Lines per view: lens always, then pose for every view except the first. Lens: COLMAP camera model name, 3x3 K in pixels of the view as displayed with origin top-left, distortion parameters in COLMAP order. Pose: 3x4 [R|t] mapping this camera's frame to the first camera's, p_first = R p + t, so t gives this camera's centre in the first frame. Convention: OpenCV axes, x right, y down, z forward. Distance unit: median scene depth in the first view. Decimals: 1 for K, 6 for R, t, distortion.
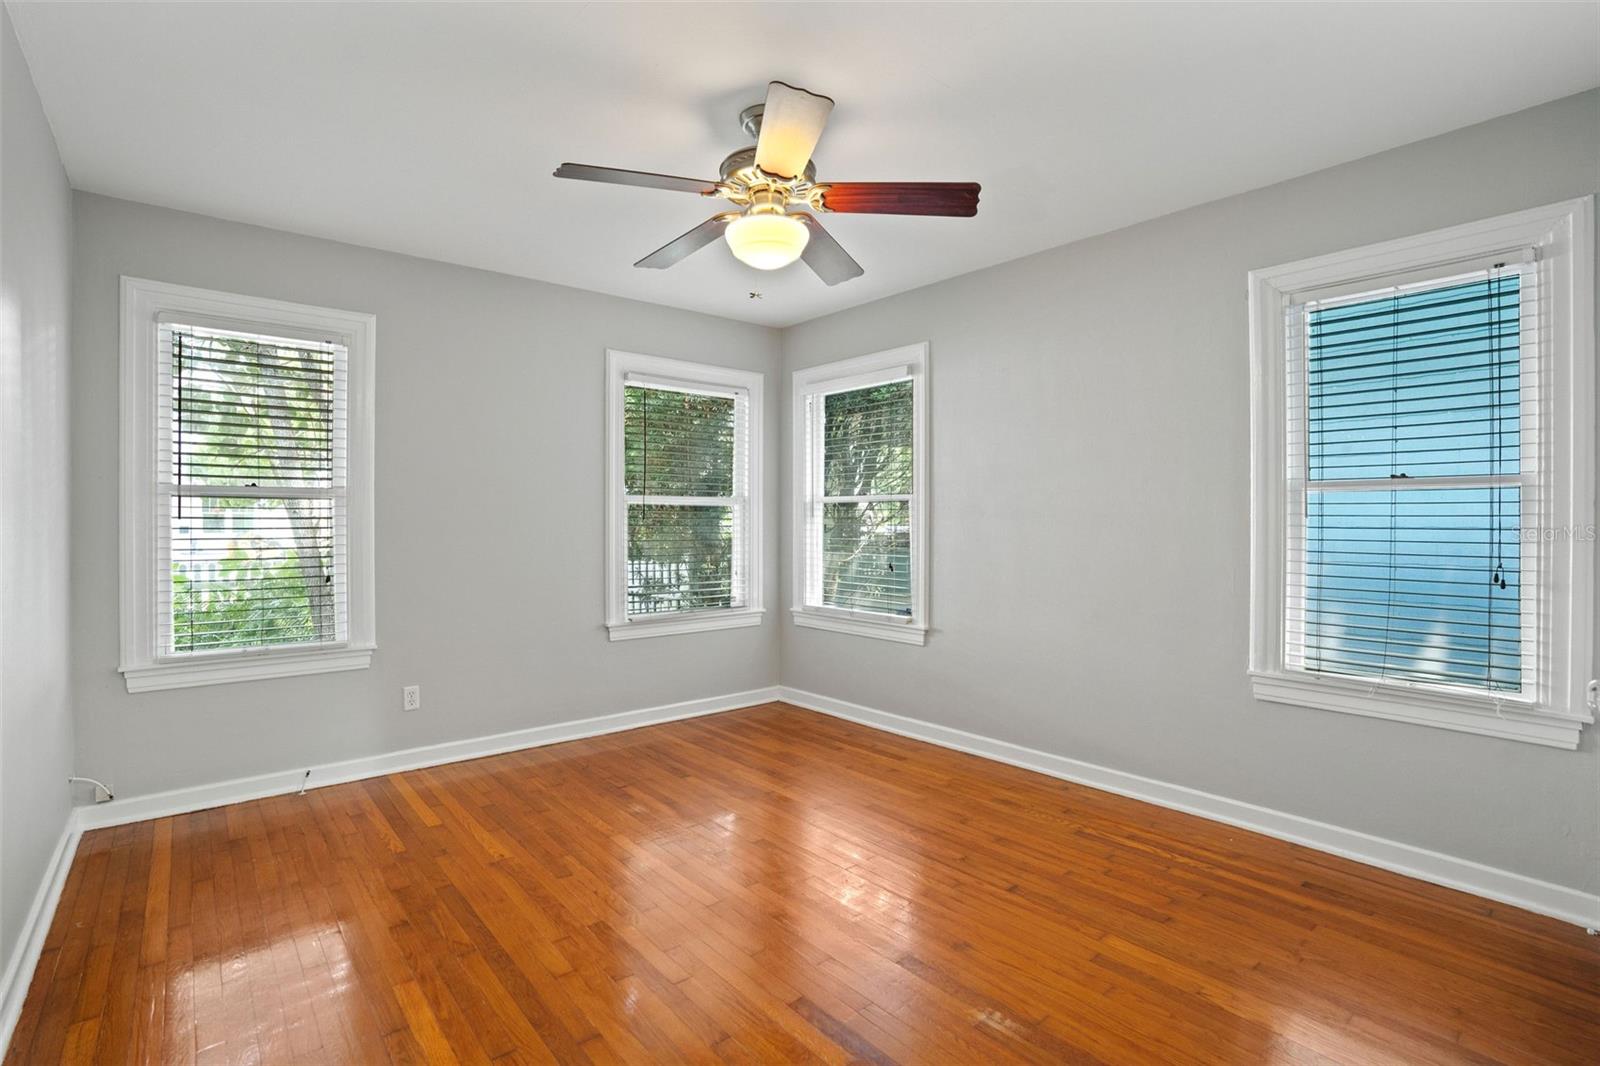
lens RADIAL K [[746.8, 0, 805.3], [0, 746.8, 535.1], [0, 0, 1]] dist [-0.038036, 0.006898]
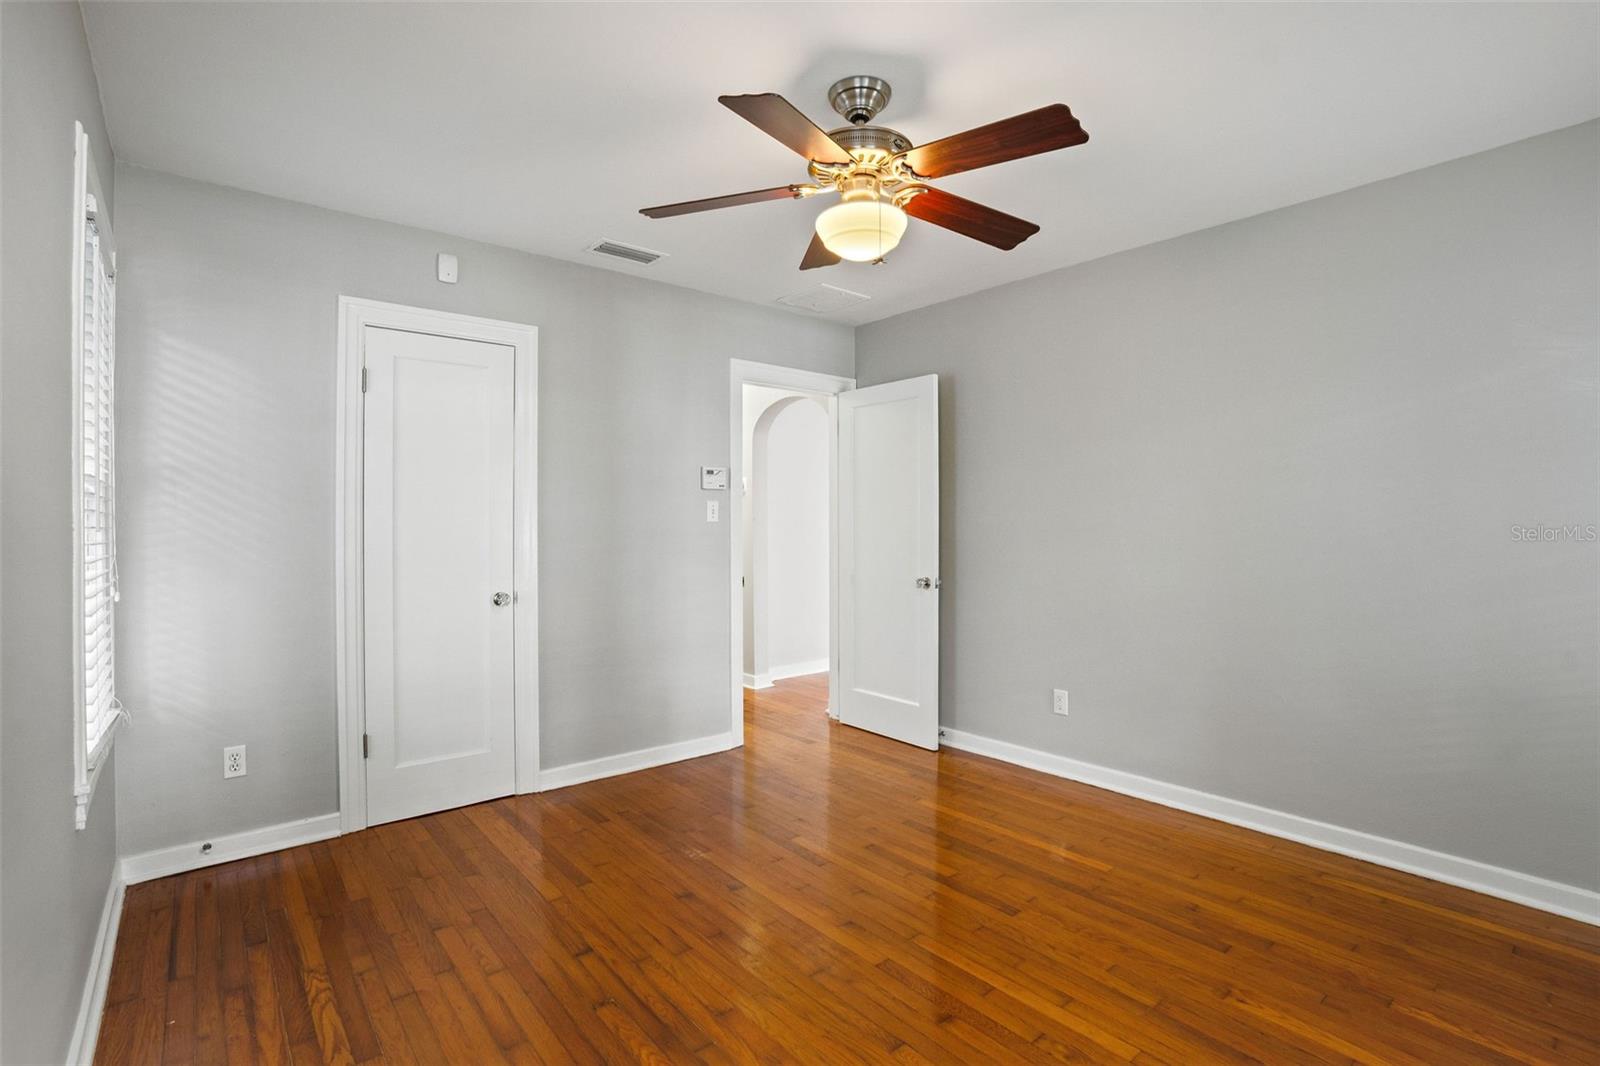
lens RADIAL K [[746.8, 0, 800.3], [0, 746.8, 526.5], [0, 0, 1]] dist [-0.038036, 0.006898]
pose [[-0.999965, 0.000062, 0.008387, 0.015230], [0.000216, 0.999833, 0.018291, -0.042015], [-0.008384, 0.018293, -0.999798, 1.781522]]
